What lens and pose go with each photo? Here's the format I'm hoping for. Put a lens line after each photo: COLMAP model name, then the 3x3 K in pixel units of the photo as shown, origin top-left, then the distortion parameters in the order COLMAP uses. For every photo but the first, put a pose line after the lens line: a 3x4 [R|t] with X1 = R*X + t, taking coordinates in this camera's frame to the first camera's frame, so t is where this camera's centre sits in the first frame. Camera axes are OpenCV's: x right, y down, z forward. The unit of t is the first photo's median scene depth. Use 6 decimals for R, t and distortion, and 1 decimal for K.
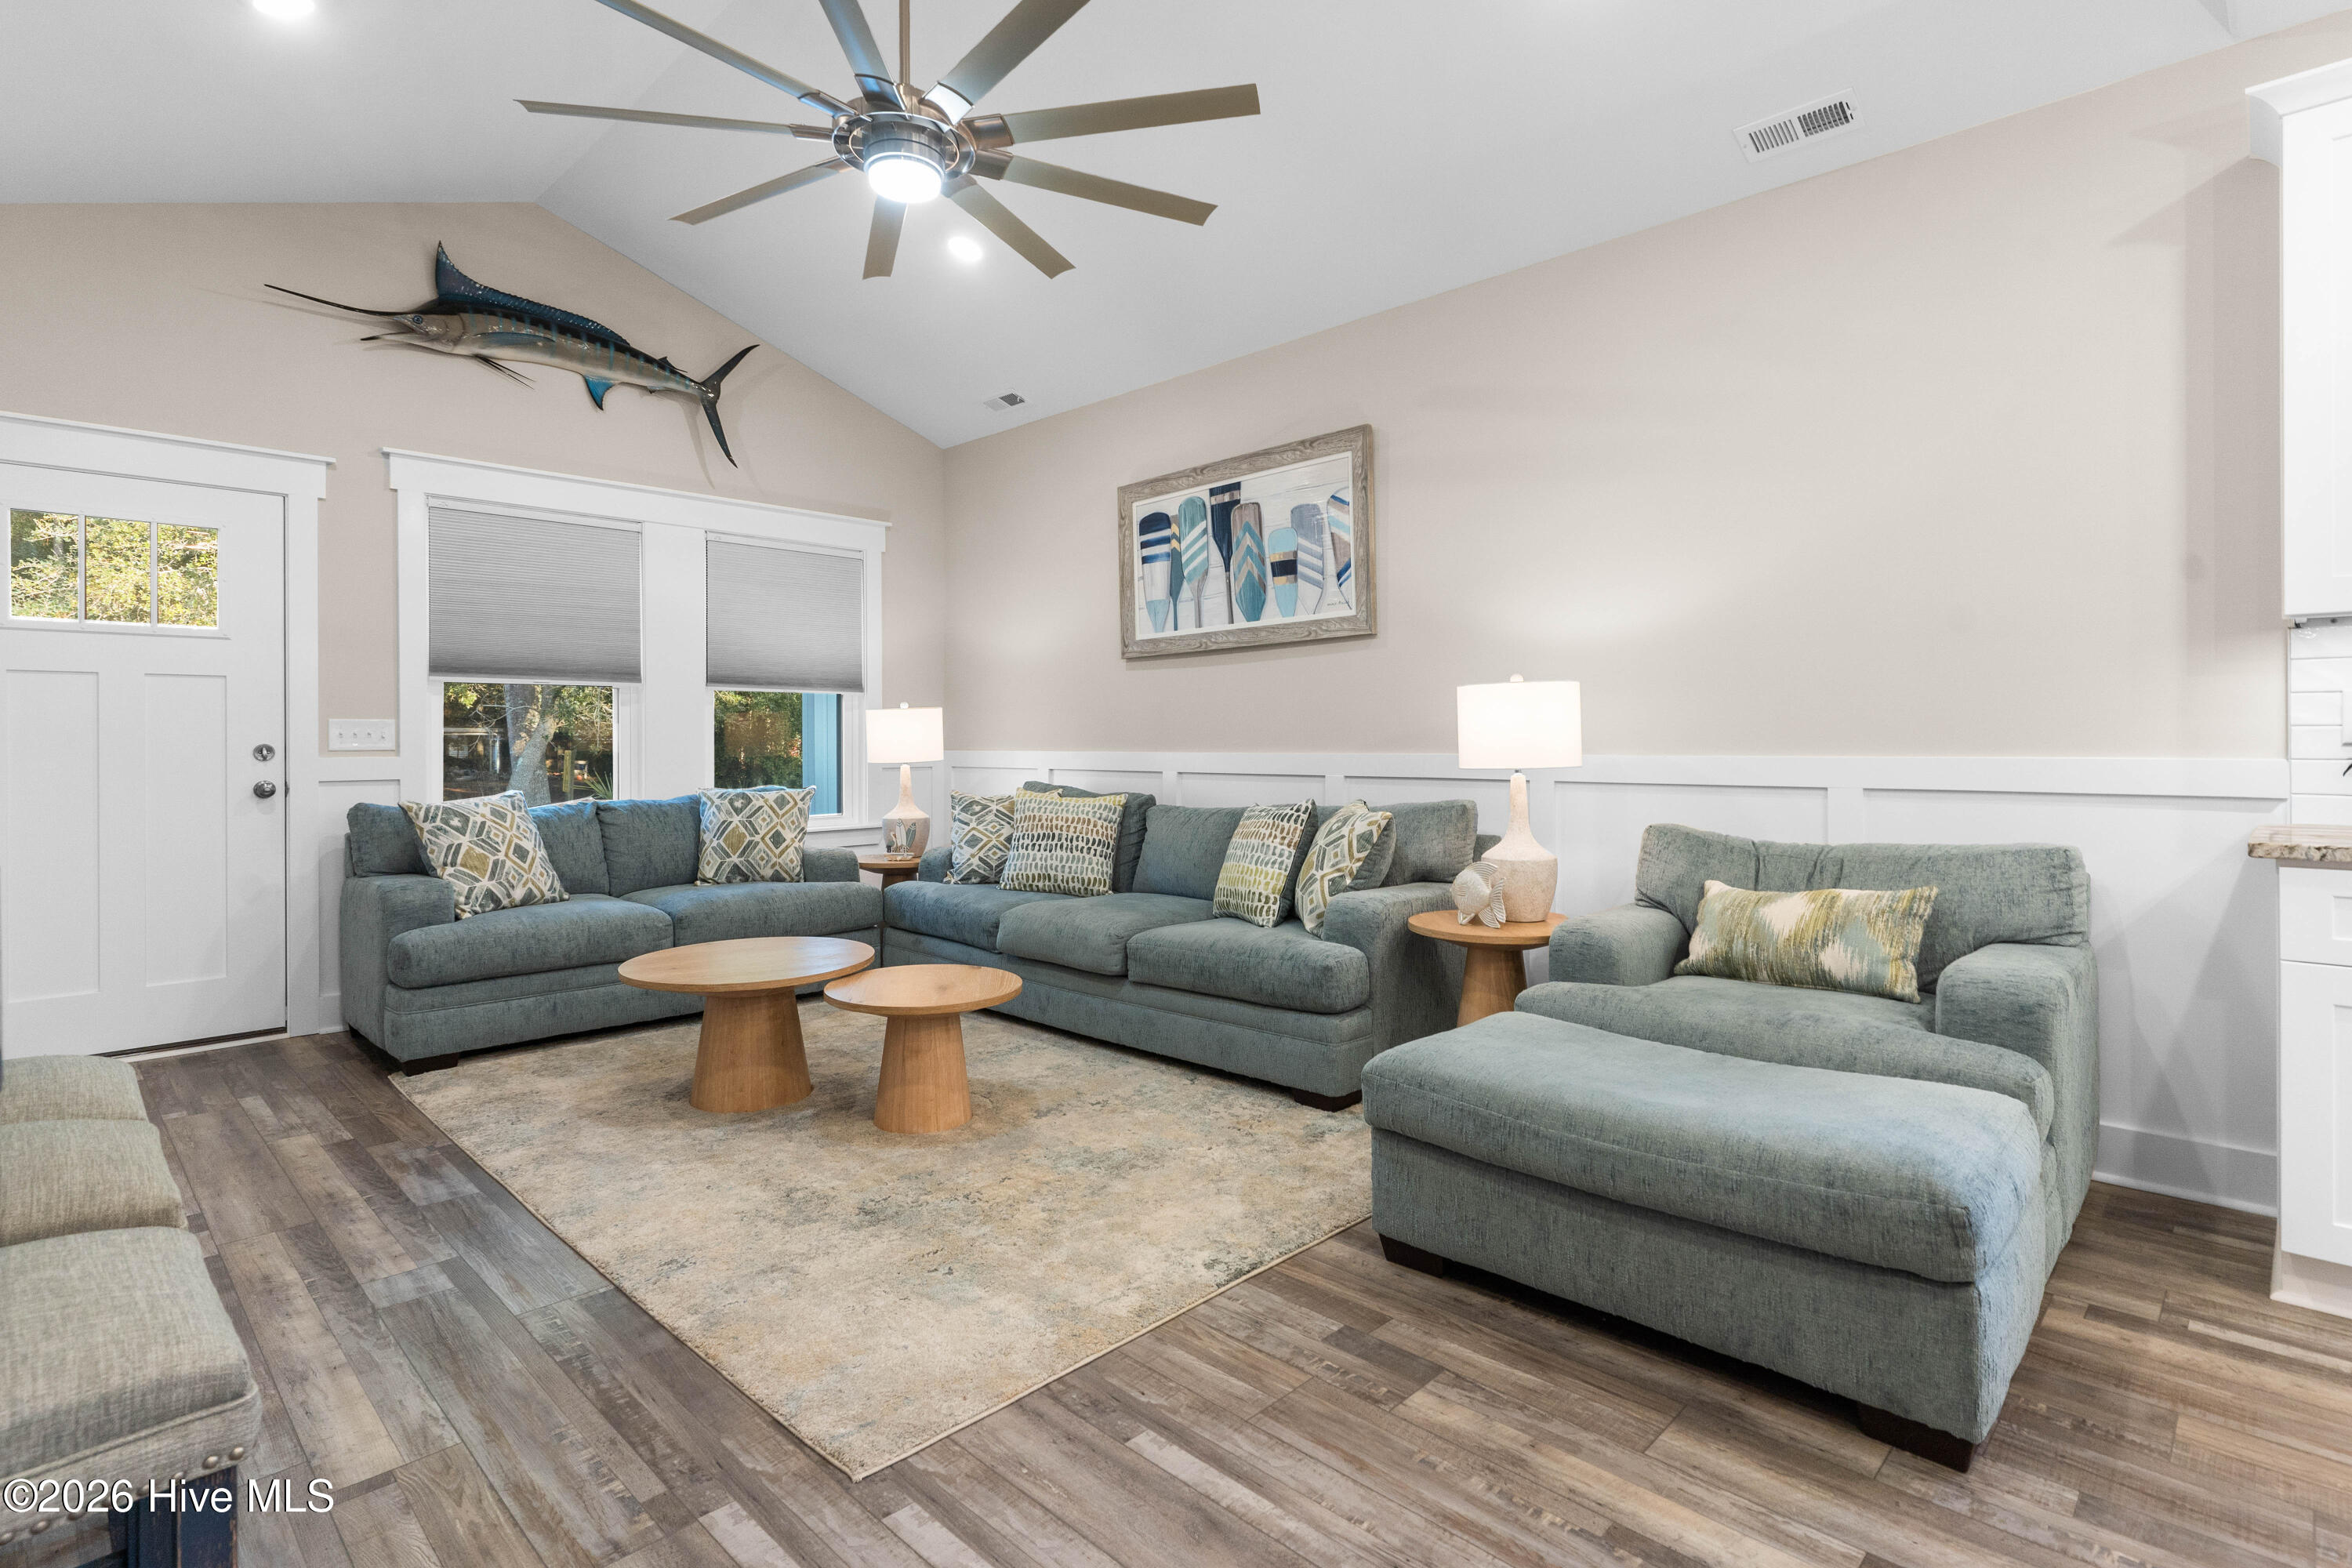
lens RADIAL K [[1149.9, 0, 1178.6], [0, 1149.9, 734.9], [0, 0, 1]] dist [-0.001571, 0.000571]
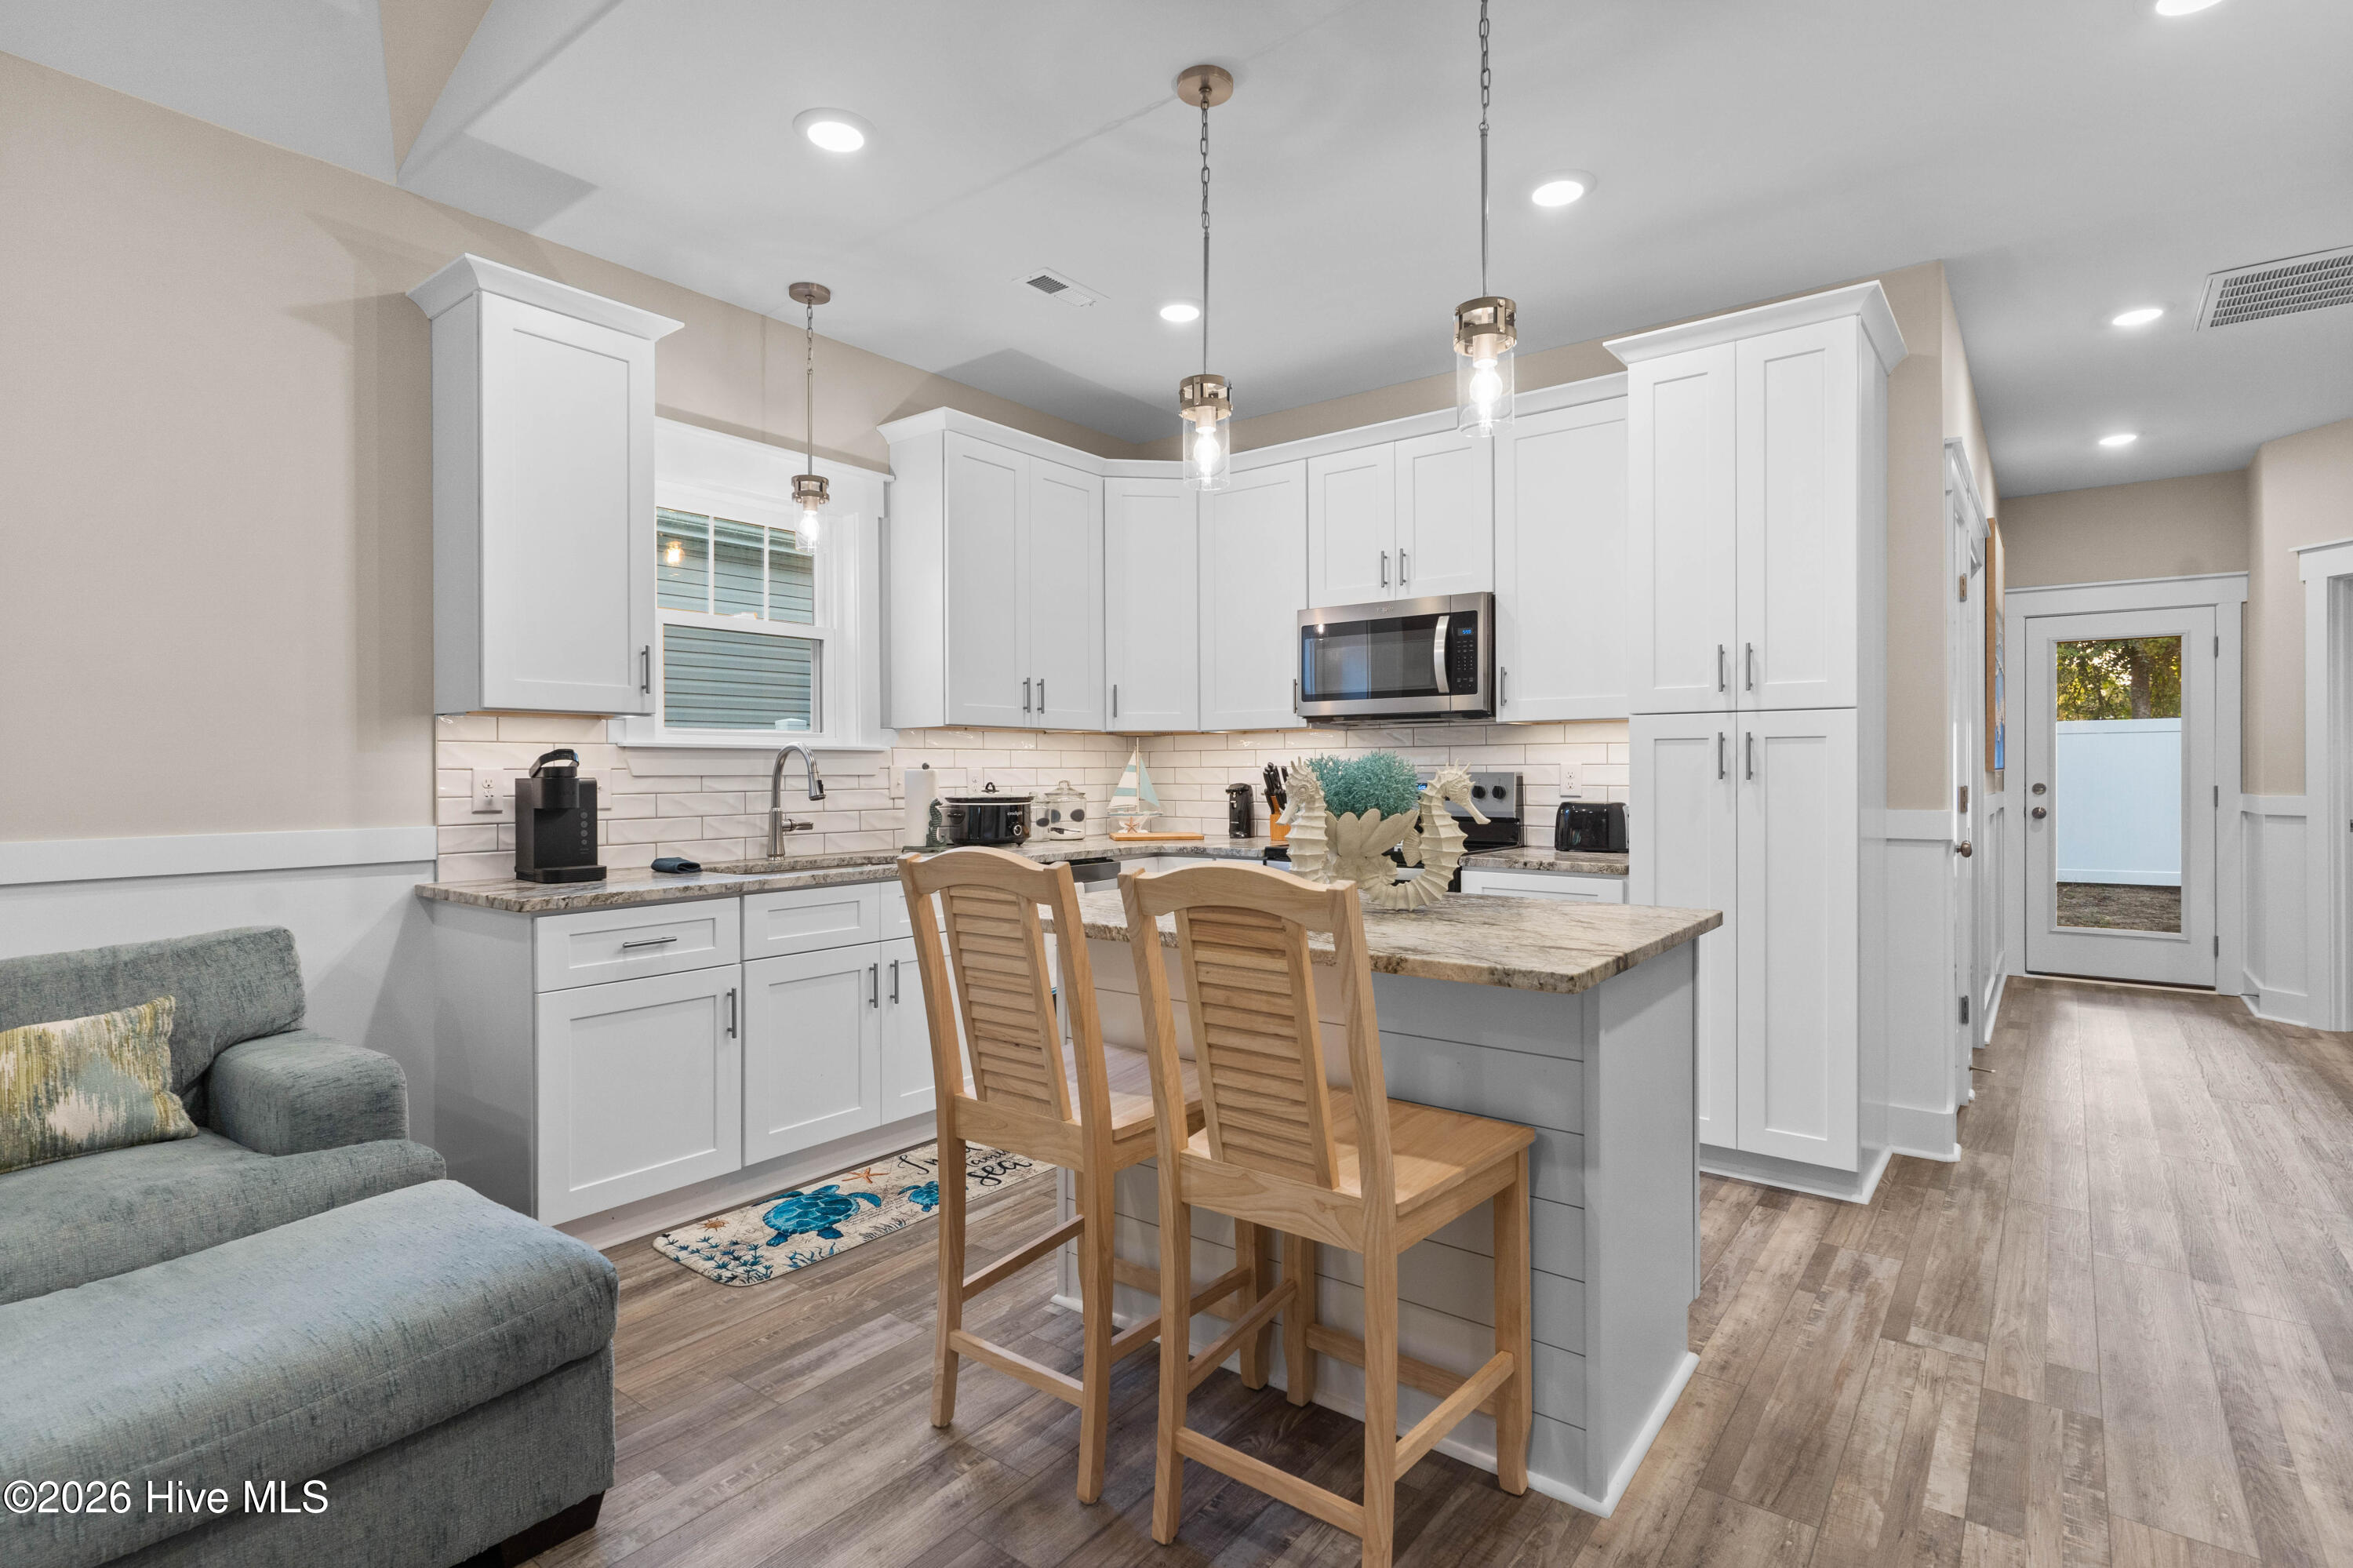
lens RADIAL K [[1142.4, 0, 1183.8], [0, 1142.4, 773.9], [0, 0, 1]] dist [0.004647, 0.000878]
pose [[-0.119699, 0.001134, 0.992810, -0.163501], [-0.002008, 0.999997, -0.001384, -0.018691], [-0.992808, -0.002160, -0.119696, 0.224205]]
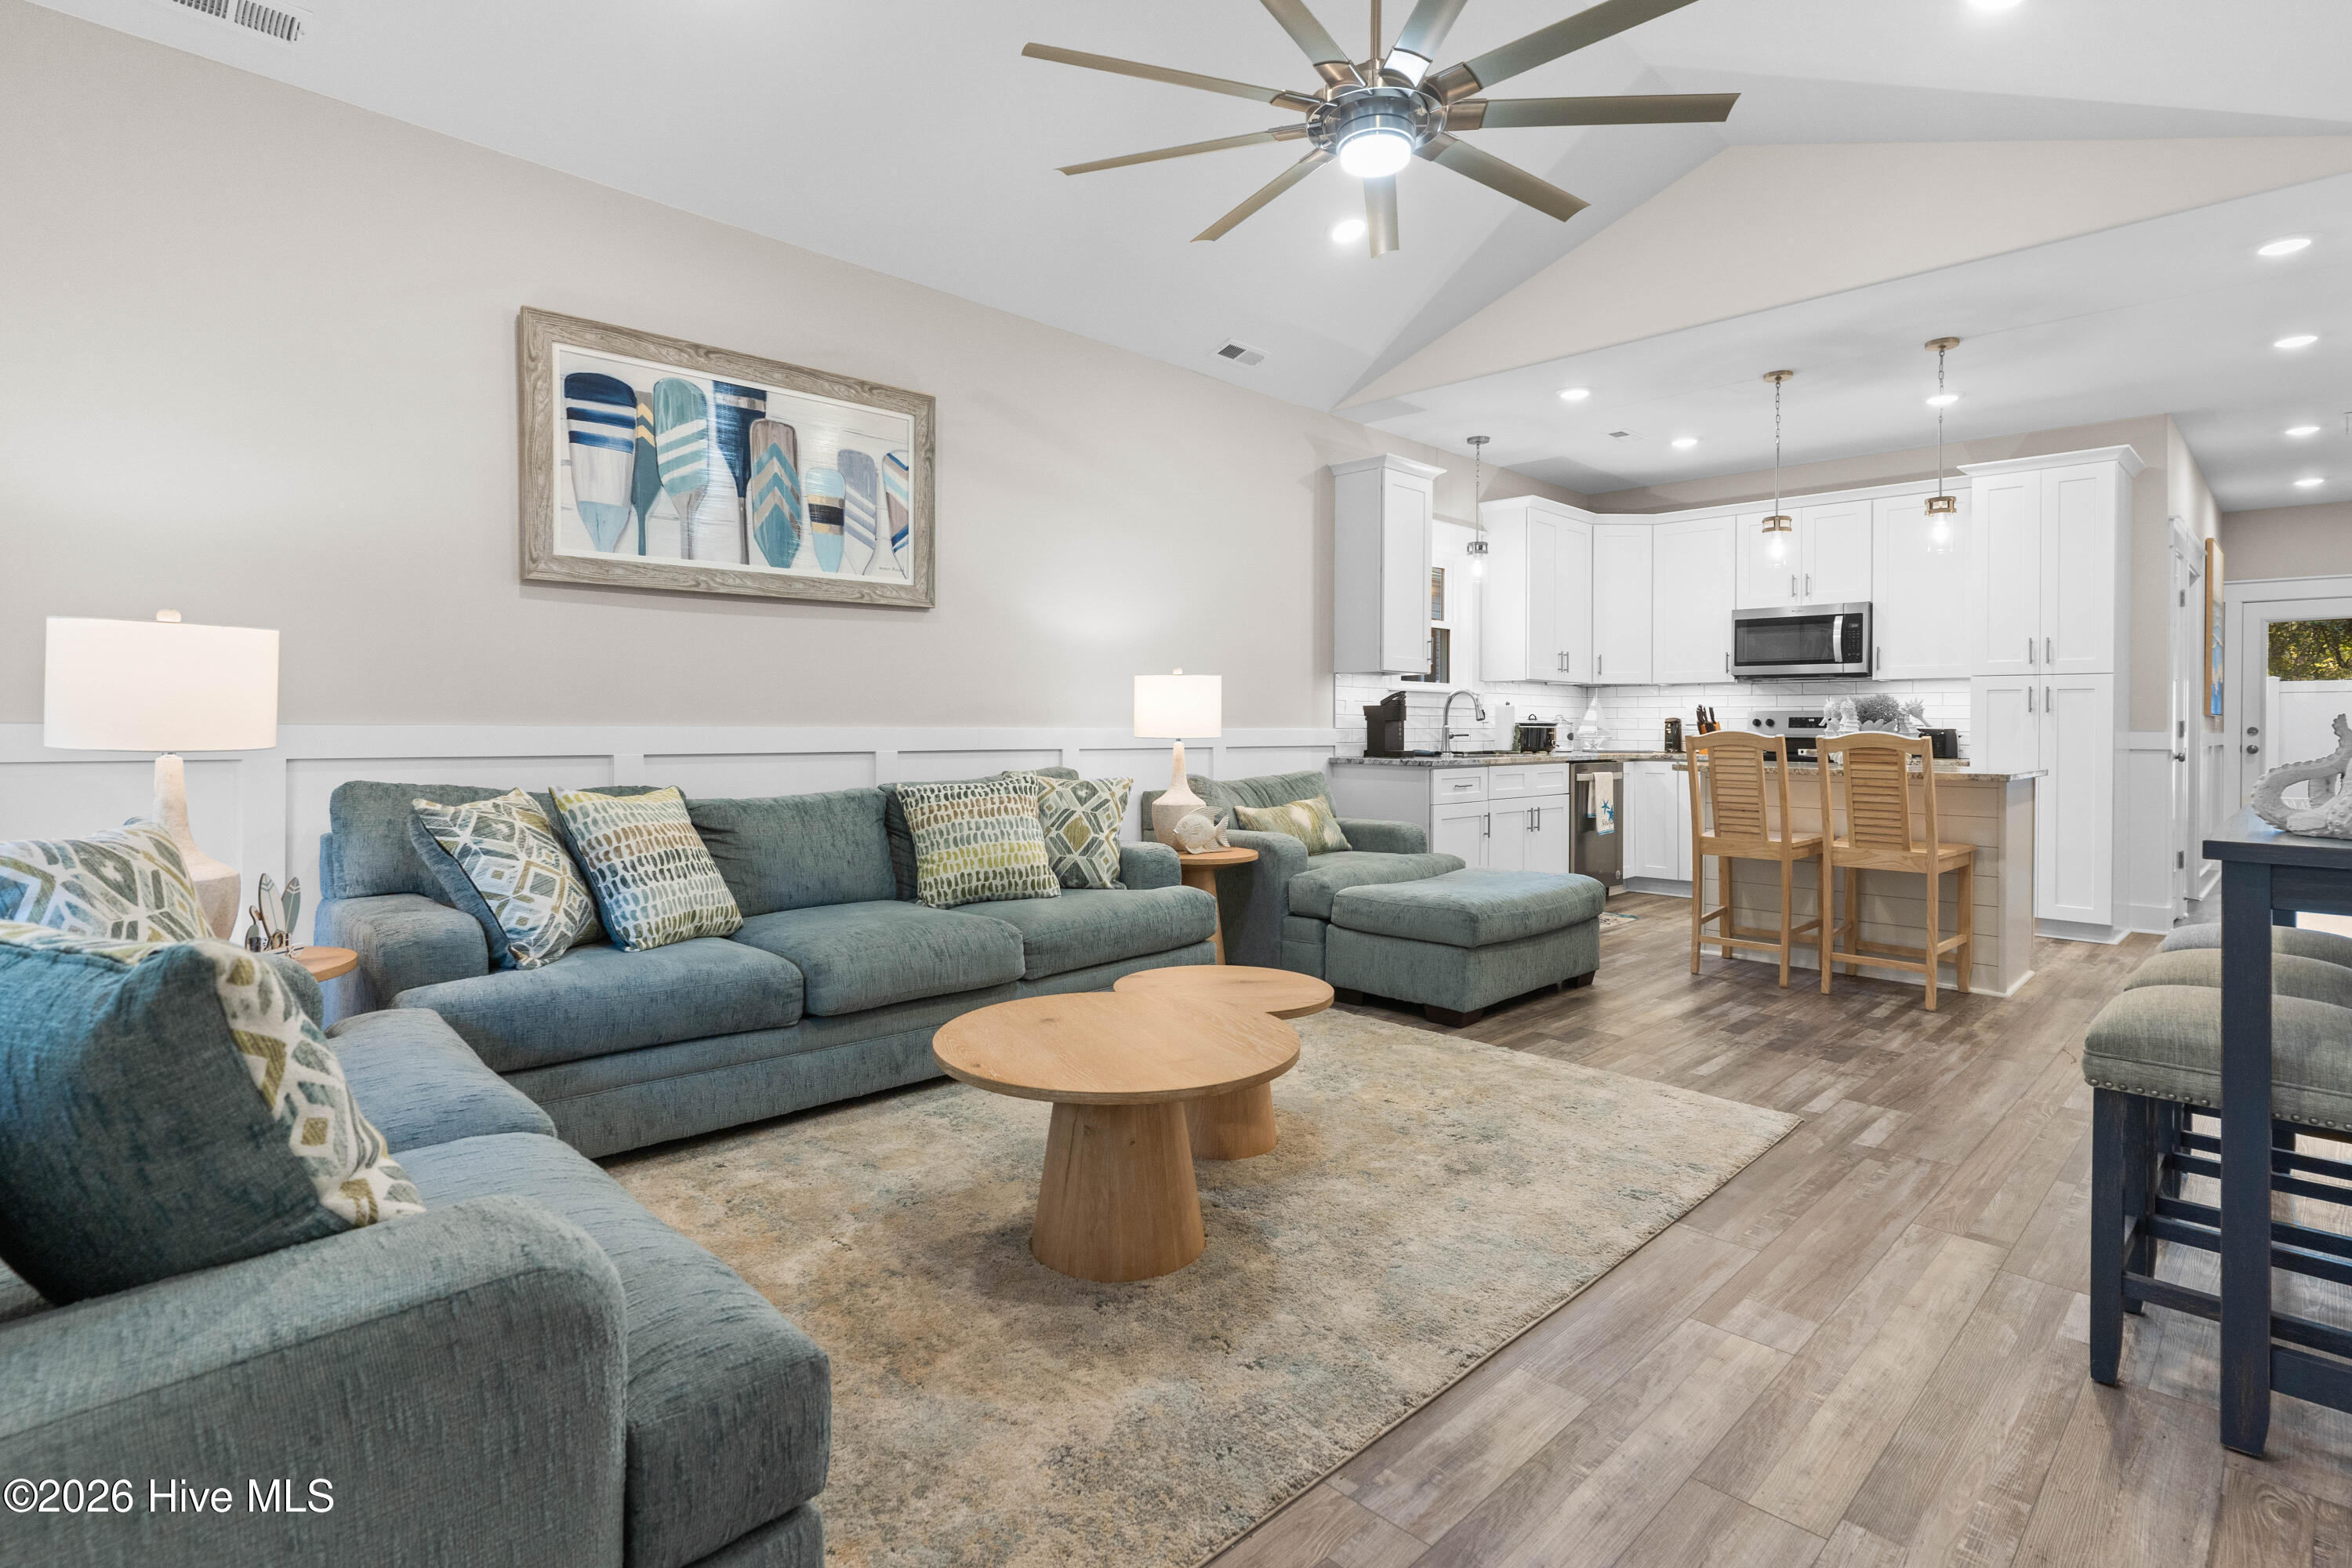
lens RADIAL K [[1156.3, 0, 1184.0], [0, 1156.3, 721.2], [0, 0, 1]] dist [-0.000812, 0.000491]
pose [[0.010990, 0.005601, 0.999924, -0.806910], [-0.013514, 0.999894, -0.005452, 0.012781], [-0.999848, -0.013453, 0.011065, 0.743917]]
